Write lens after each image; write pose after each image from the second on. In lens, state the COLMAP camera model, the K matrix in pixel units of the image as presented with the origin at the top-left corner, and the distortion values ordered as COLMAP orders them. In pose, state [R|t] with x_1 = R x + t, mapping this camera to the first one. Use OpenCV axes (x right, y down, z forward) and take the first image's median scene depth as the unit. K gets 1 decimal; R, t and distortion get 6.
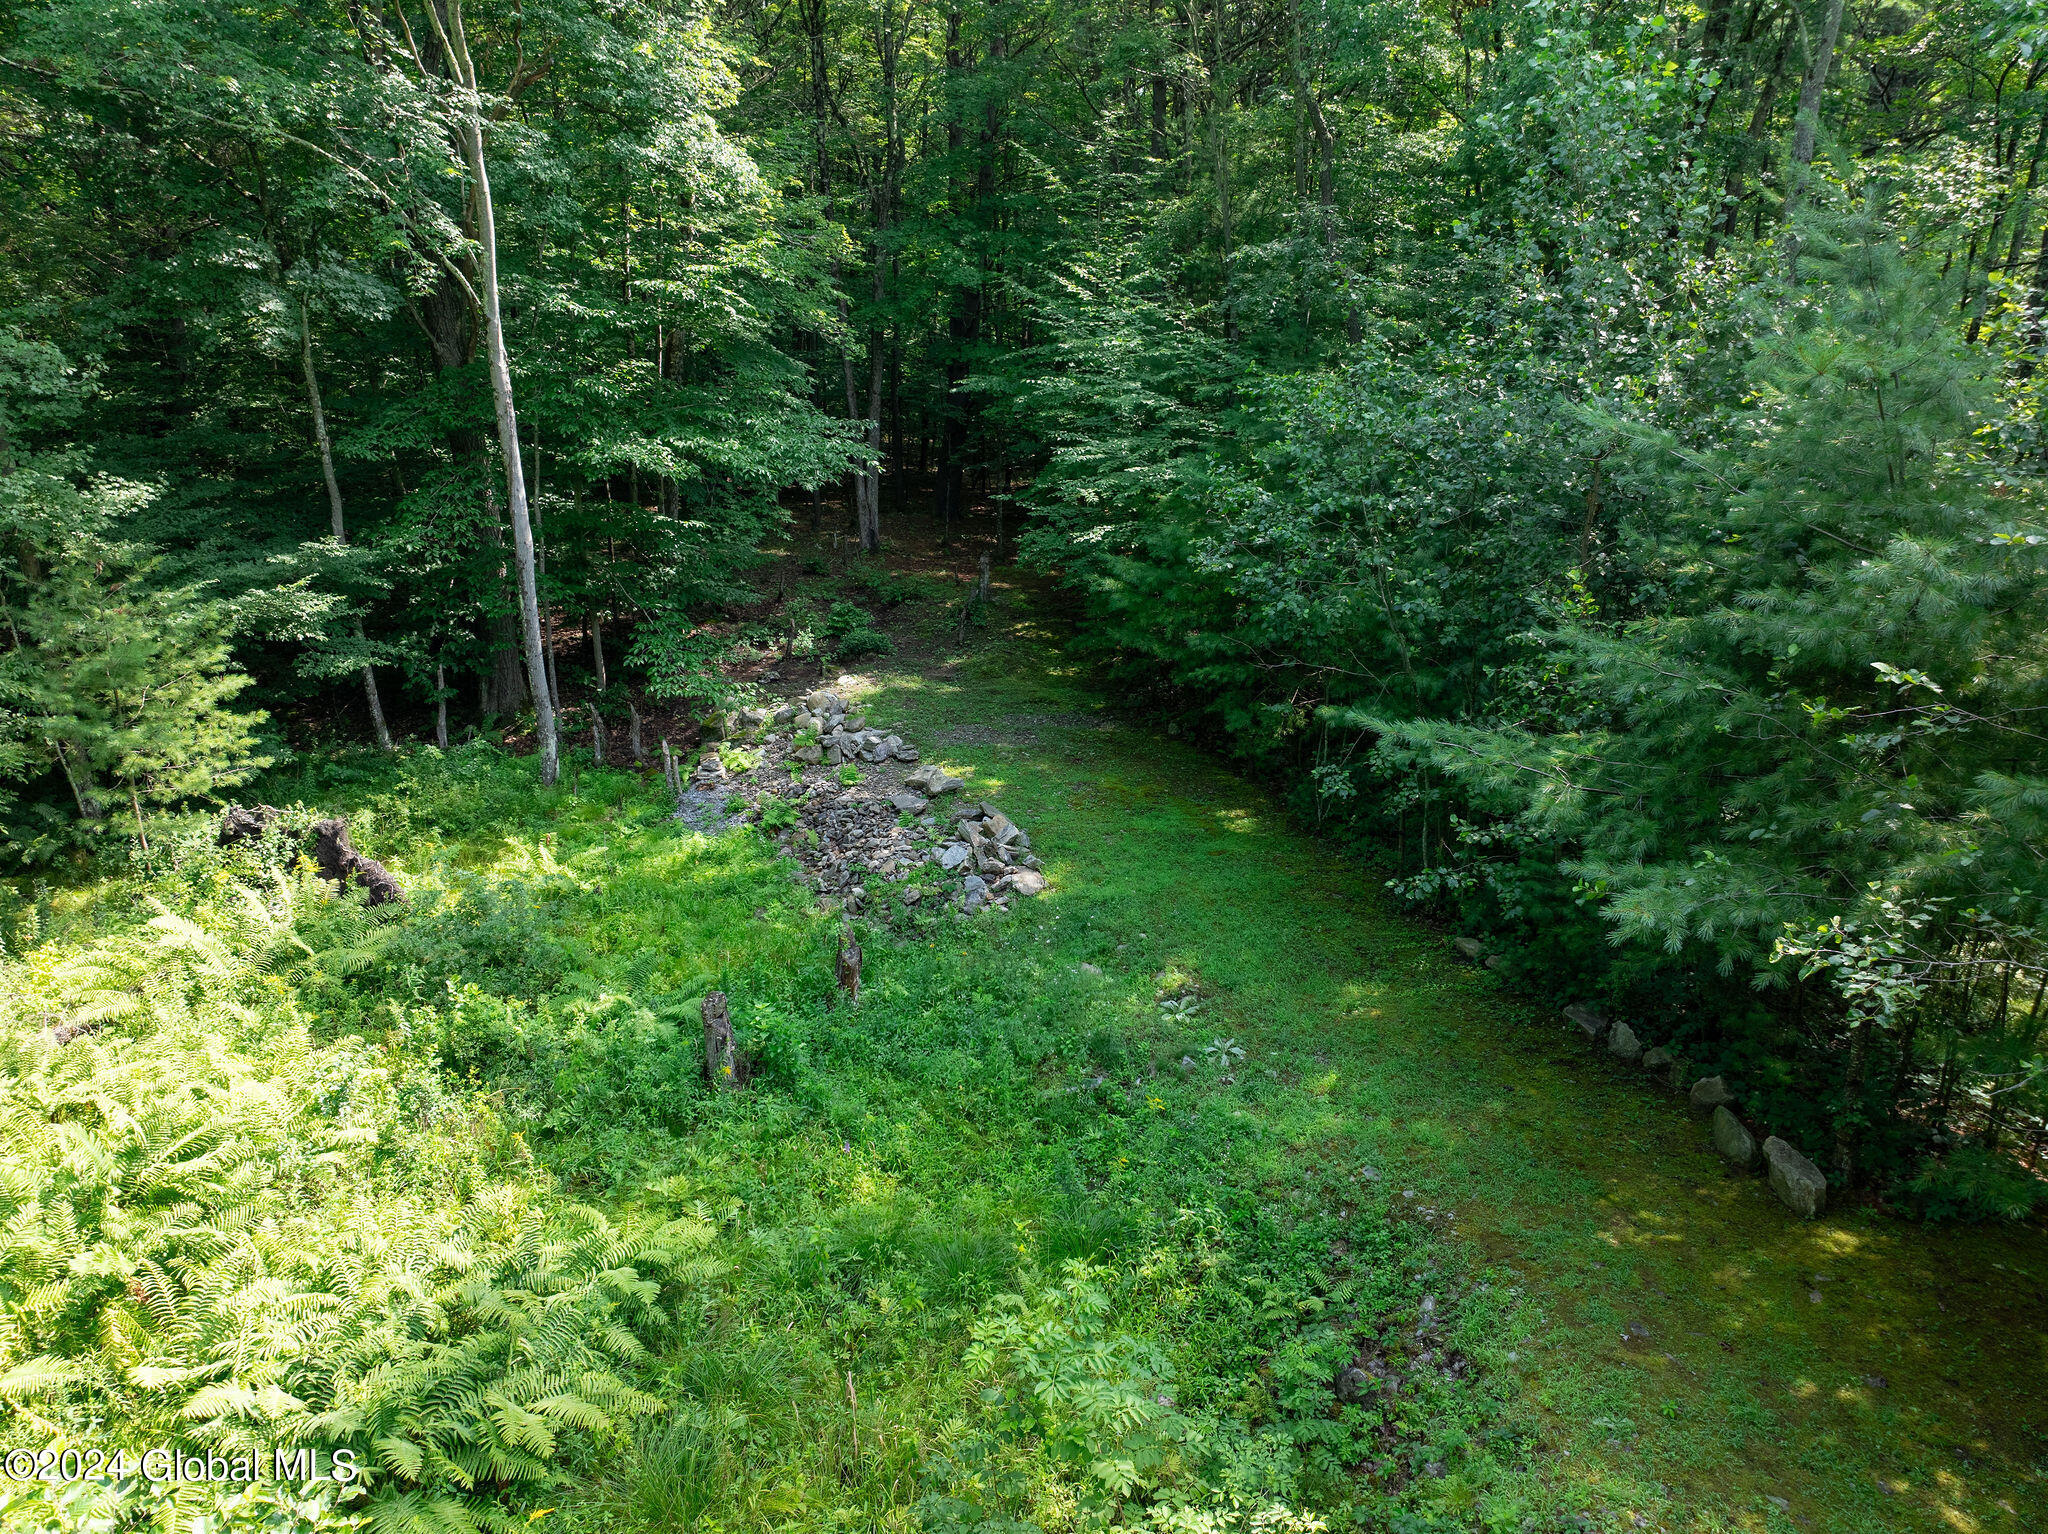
lens RADIAL K [[1446.1, 0, 1037.2], [0, 1446.1, 754.5], [0, 0, 1]] dist [-0.047591, 0.020770]
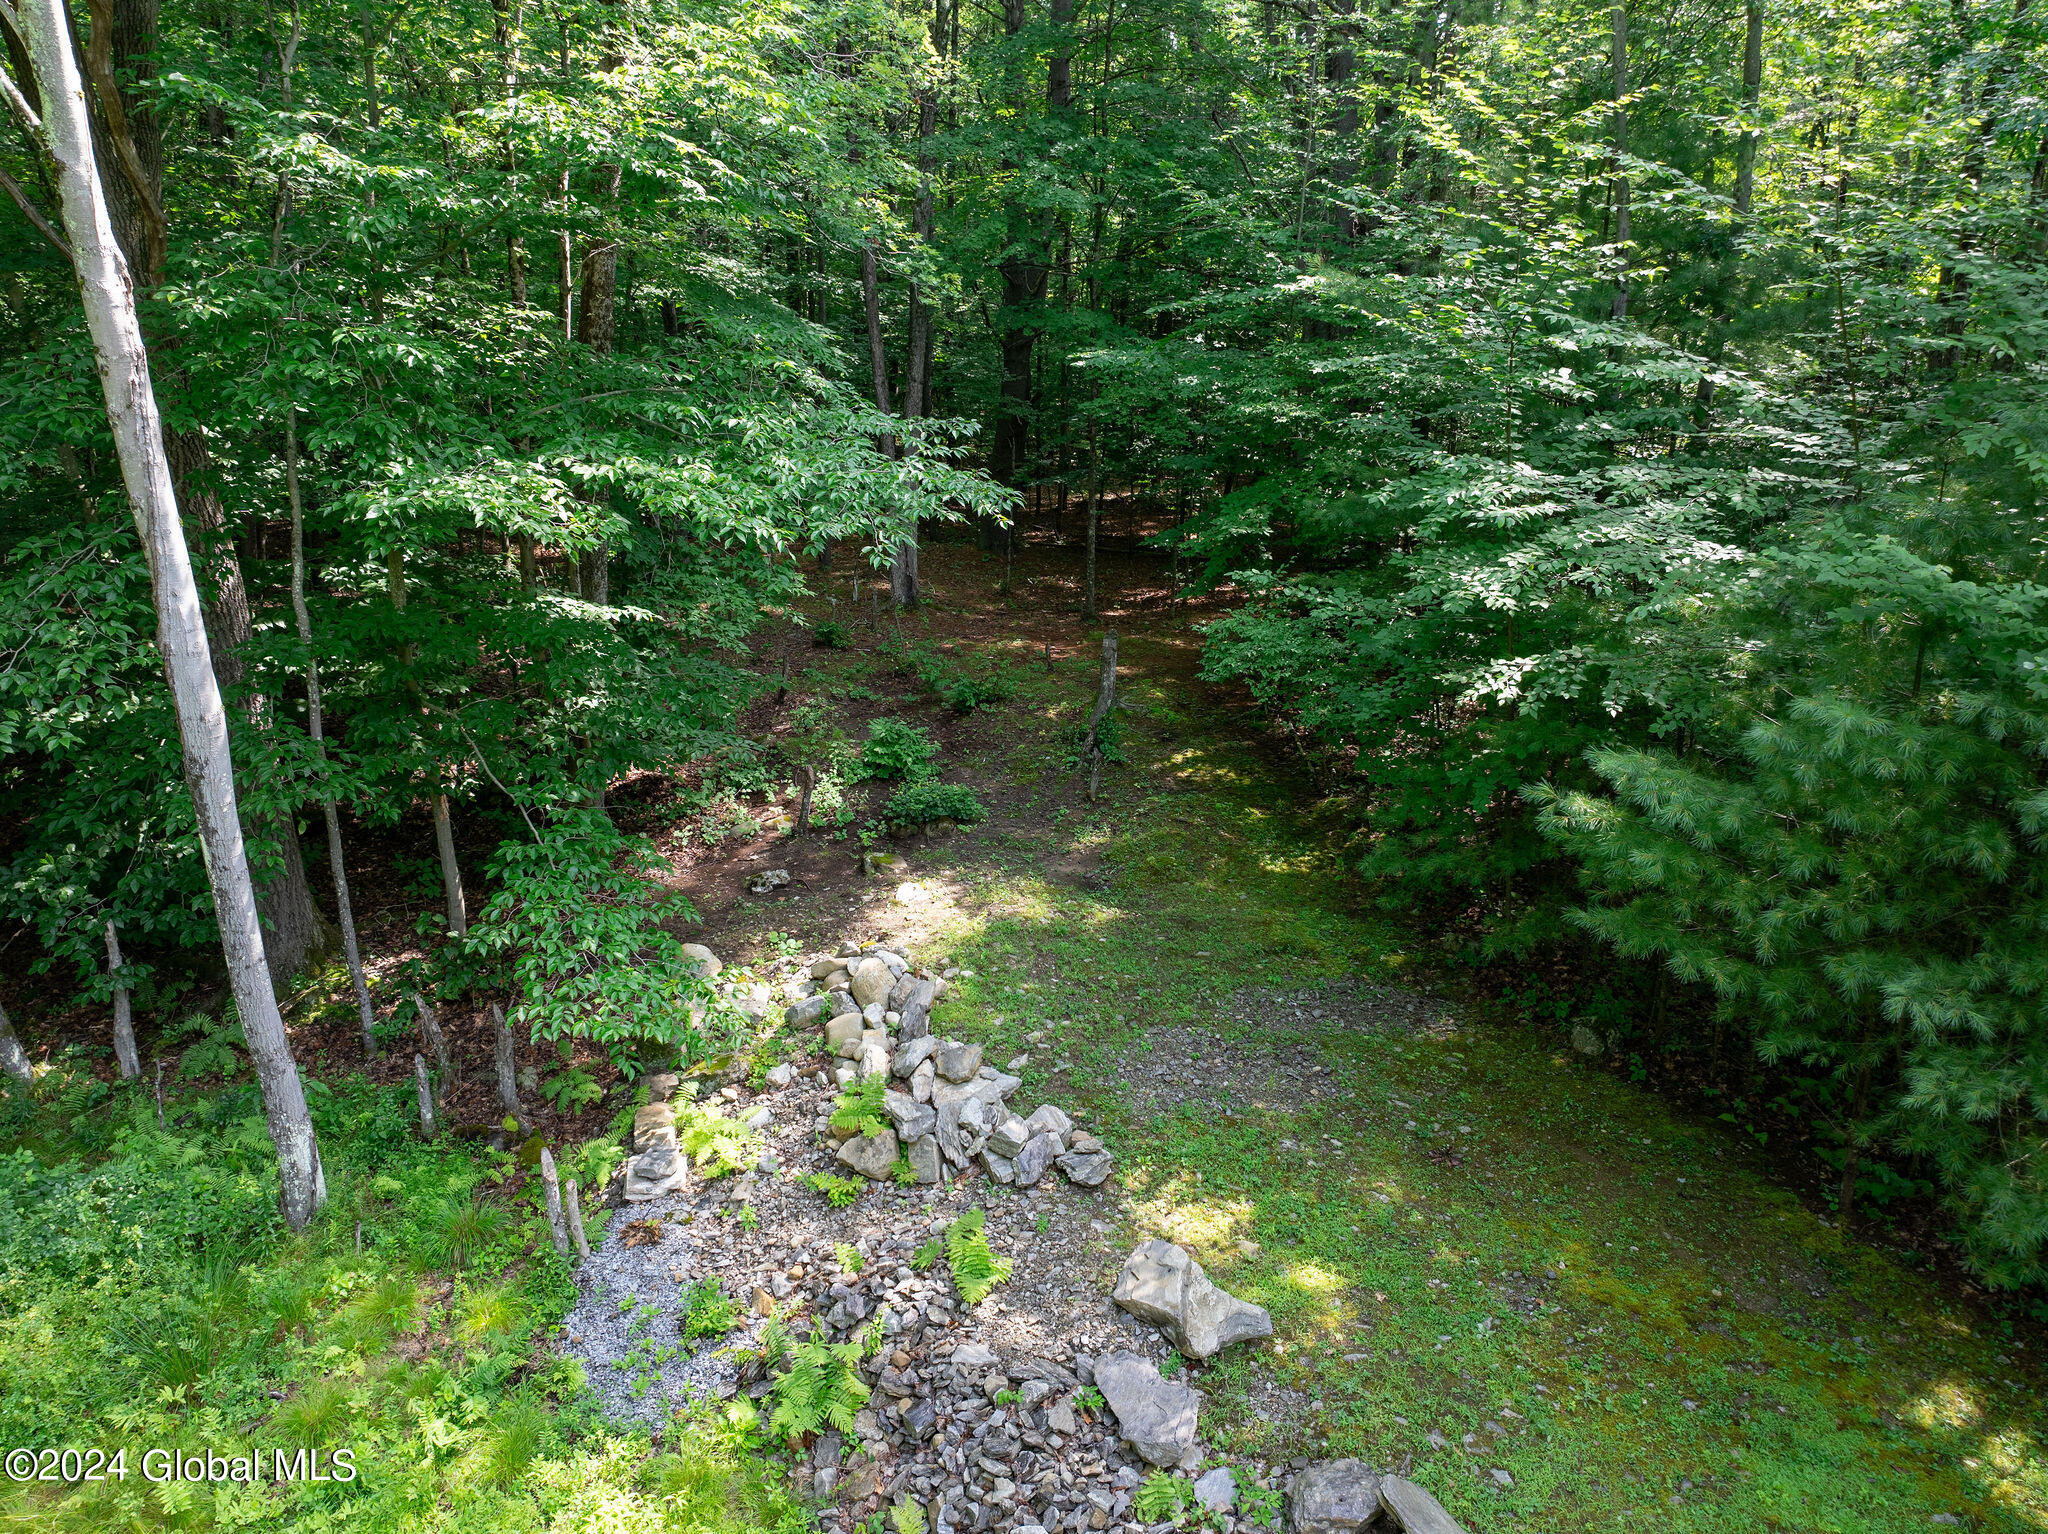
lens RADIAL K [[1464.2, 0, 1025.1], [0, 1464.2, 760.7], [0, 0, 1]] dist [-0.040894, 0.000205]
pose [[0.999998, -0.001869, -0.000518, -0.101658], [0.001870, 0.999996, 0.002211, -0.118487], [0.000514, -0.002212, 0.999997, 0.508188]]
